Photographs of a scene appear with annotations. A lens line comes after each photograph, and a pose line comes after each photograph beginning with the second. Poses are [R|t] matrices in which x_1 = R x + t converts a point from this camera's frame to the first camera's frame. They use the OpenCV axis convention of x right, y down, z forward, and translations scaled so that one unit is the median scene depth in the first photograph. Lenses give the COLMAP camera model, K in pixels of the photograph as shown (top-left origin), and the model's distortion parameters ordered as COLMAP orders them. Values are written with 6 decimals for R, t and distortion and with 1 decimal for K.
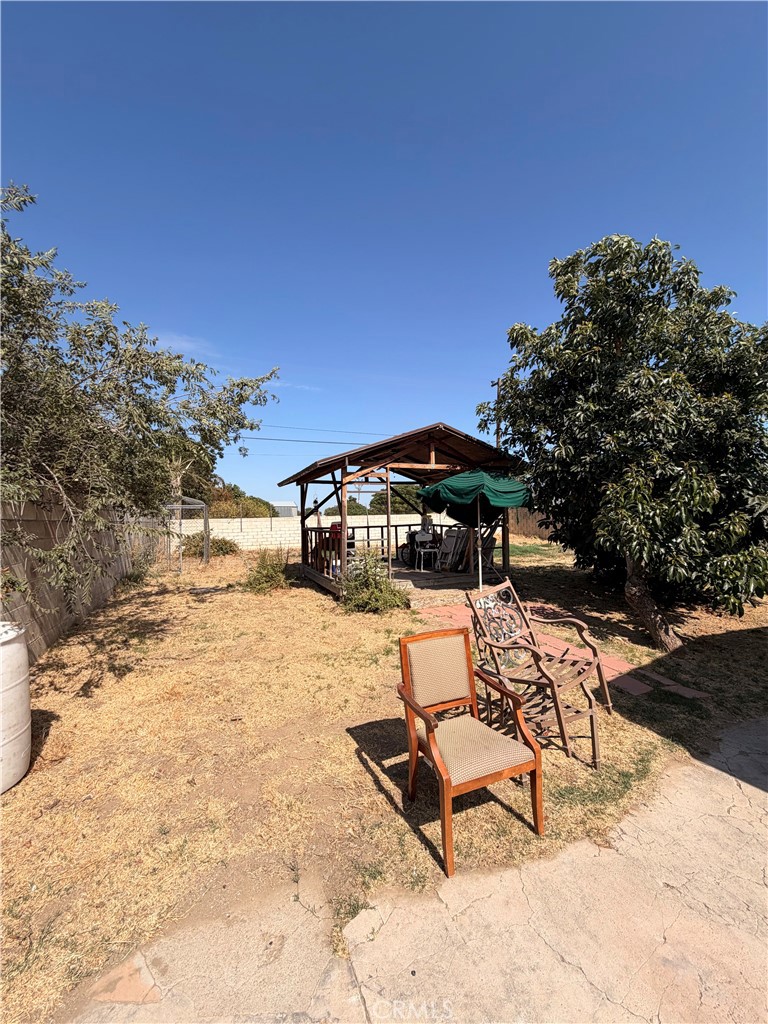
lens RADIAL K [[410.5, 0, 385.0], [0, 410.5, 510.3], [0, 0, 1]] dist [0.002536, -0.000610]
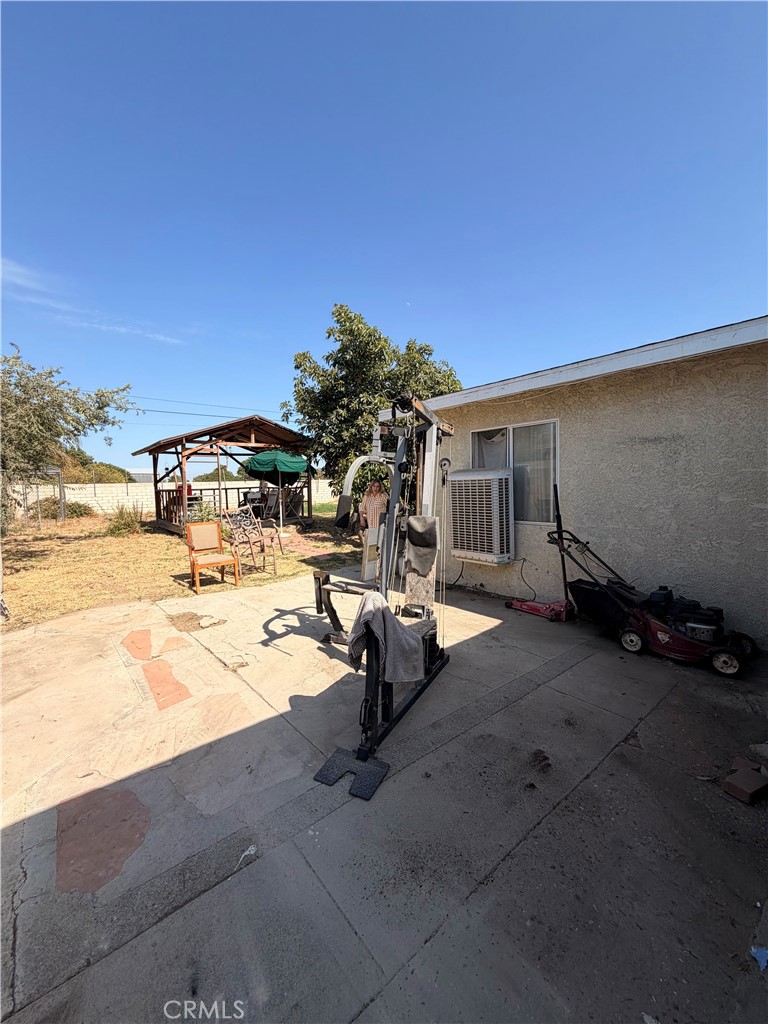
lens RADIAL K [[410.5, 0, 382.0], [0, 410.5, 510.6], [0, 0, 1]] dist [0.002536, -0.000610]
pose [[0.960347, -0.018899, 0.278166, 0.131541], [-0.002408, 0.997100, 0.076060, 0.011136], [-0.278797, -0.073714, 0.957517, -0.458151]]
